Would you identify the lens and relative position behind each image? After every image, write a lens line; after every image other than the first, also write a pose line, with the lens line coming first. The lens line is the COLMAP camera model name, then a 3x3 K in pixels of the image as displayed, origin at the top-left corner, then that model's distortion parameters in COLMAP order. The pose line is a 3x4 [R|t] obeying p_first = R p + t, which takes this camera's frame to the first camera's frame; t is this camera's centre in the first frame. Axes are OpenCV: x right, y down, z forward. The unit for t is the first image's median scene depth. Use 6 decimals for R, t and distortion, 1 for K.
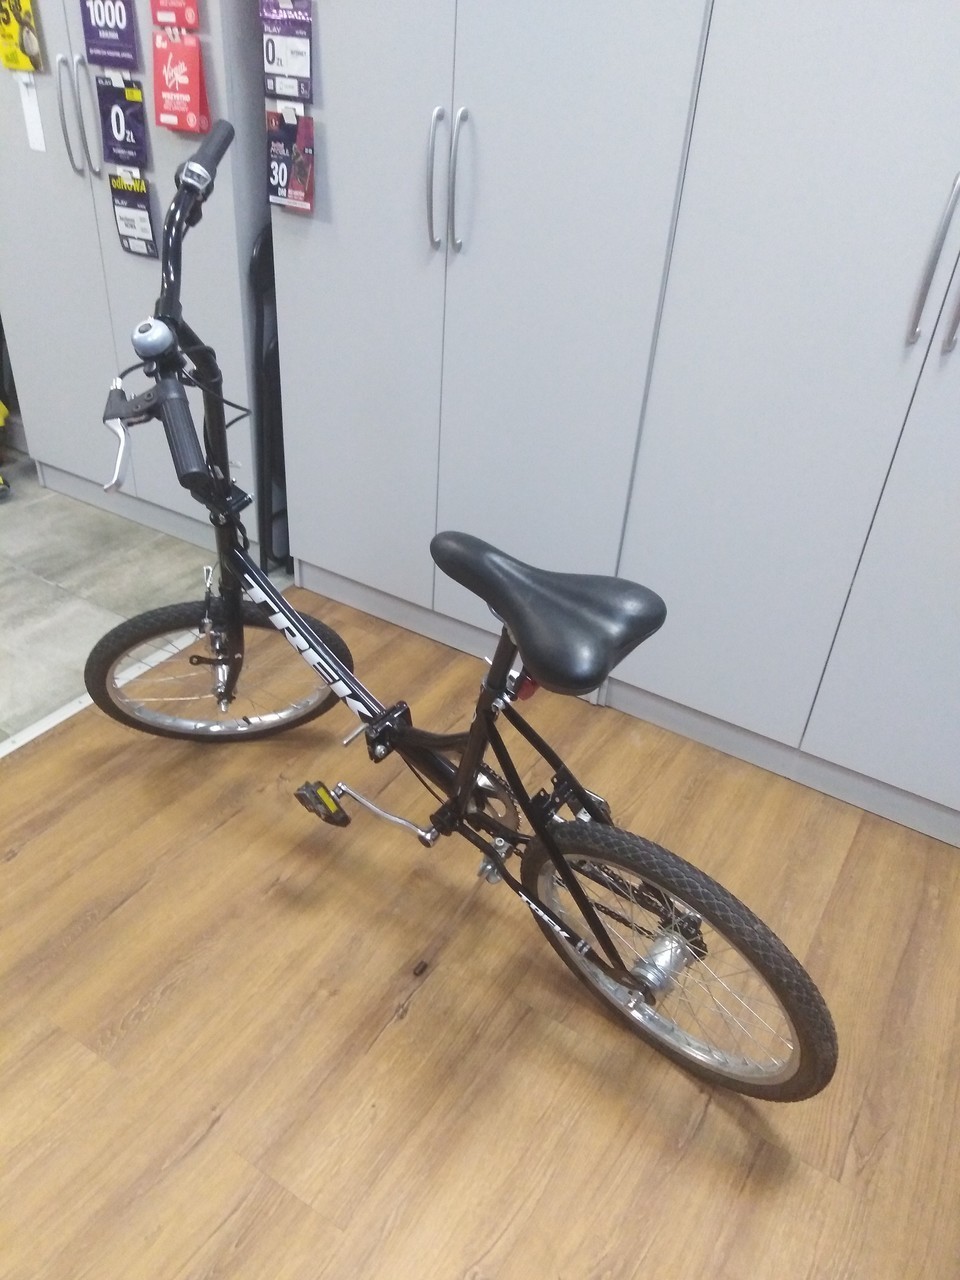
lens RADIAL K [[962.9, 0, 476.6], [0, 962.9, 640.7], [0, 0, 1]] dist [0.010238, 0.011369]
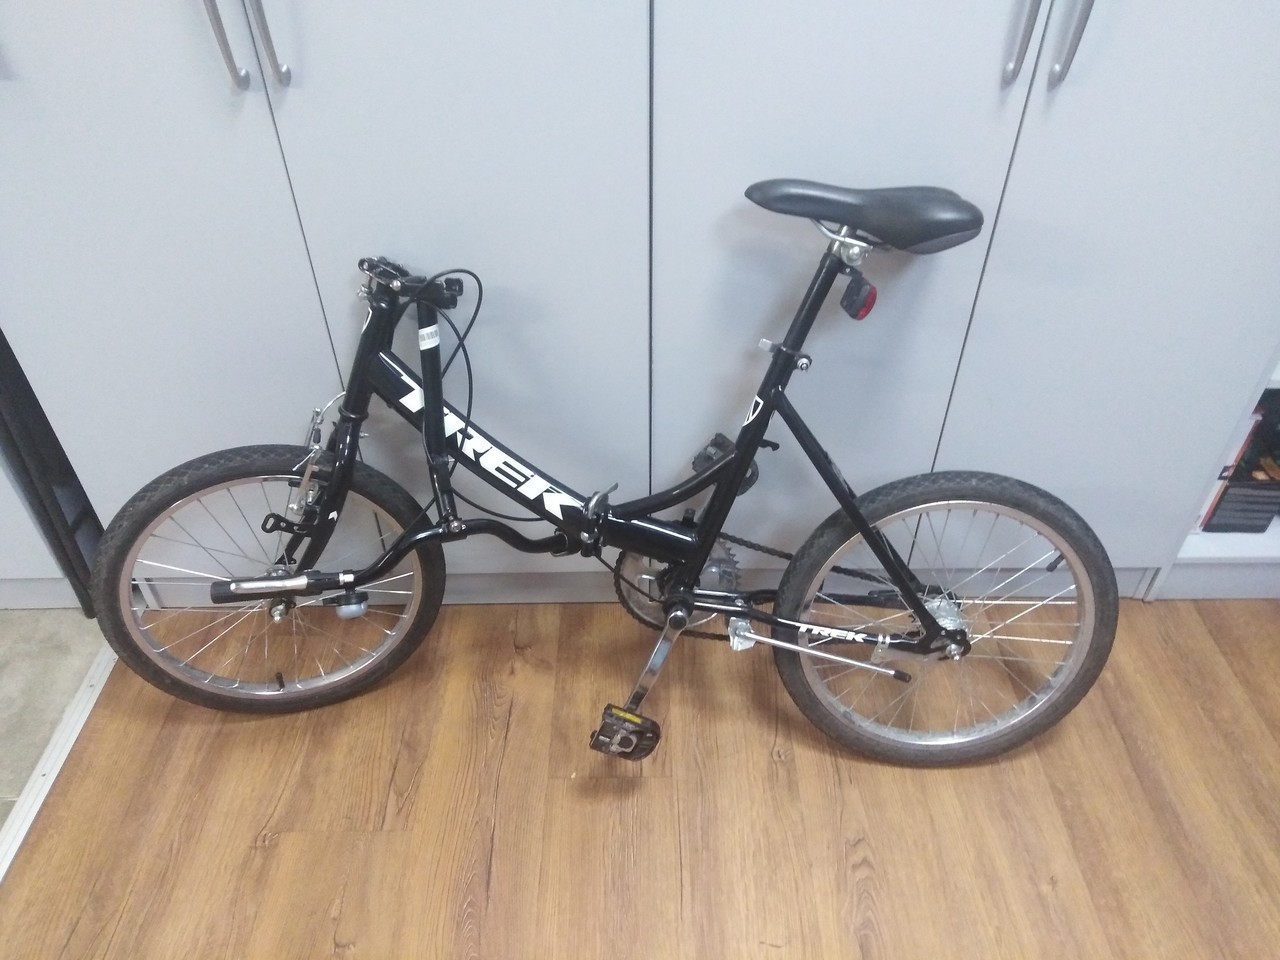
lens RADIAL K [[962.9, 0, 648.9], [0, 962.9, 481.4], [0, 0, 1]] dist [0.010238, 0.011369]
pose [[0.844785, -0.394348, 0.361701, -0.134087], [0.339181, 0.917427, 0.208047, -0.208889], [-0.413877, -0.053073, 0.908784, 0.319706]]
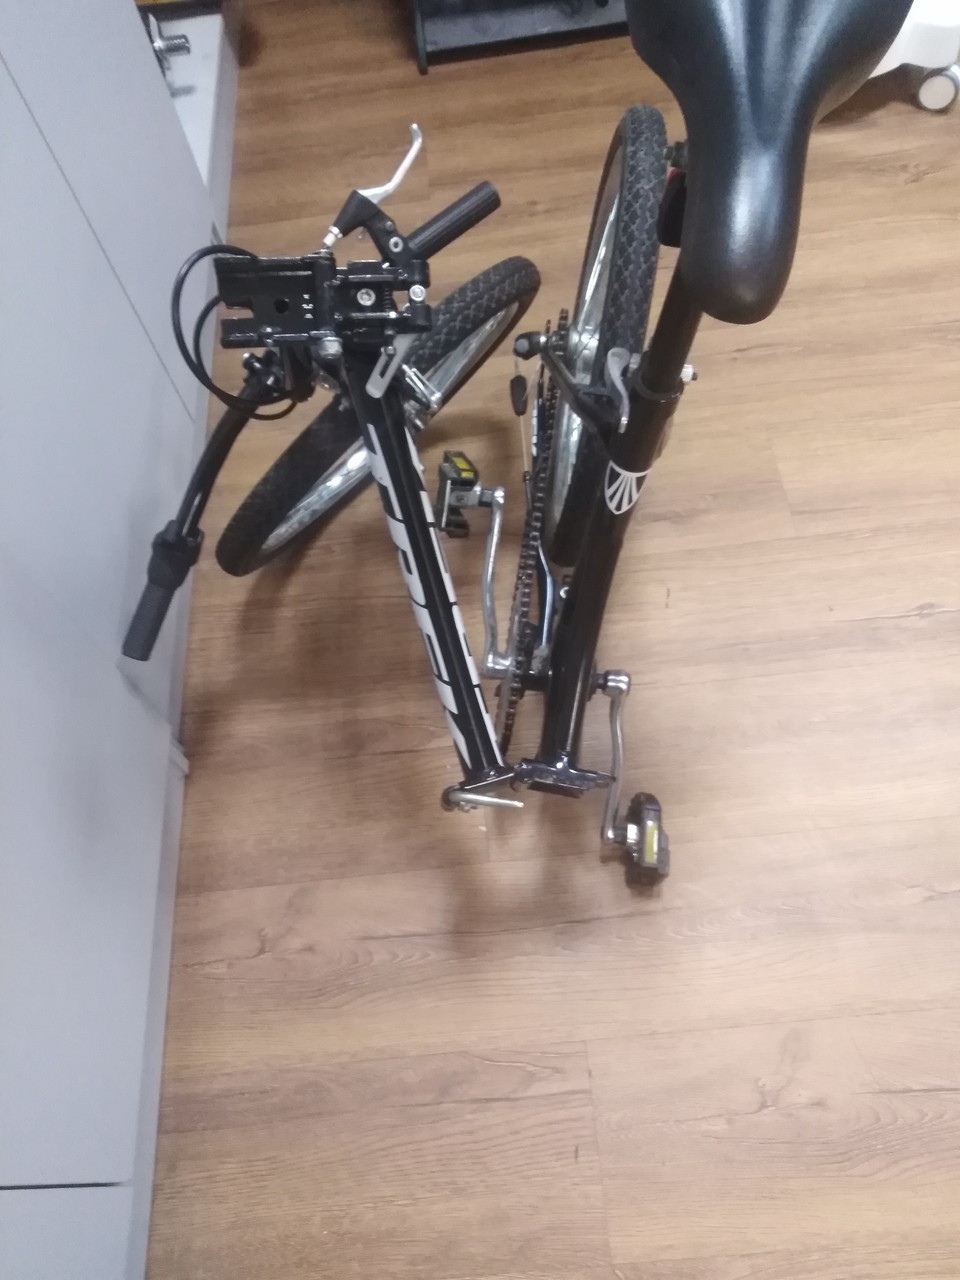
lens RADIAL K [[968.6, 0, 480.0], [0, 968.6, 640.0], [0, 0, 1]] dist [0.009692, -0.006089]
pose [[-0.588361, -0.710311, 0.386380, -0.139467], [0.494101, 0.062428, 0.867160, -0.350036], [-0.640075, 0.701114, 0.314235, 0.755961]]
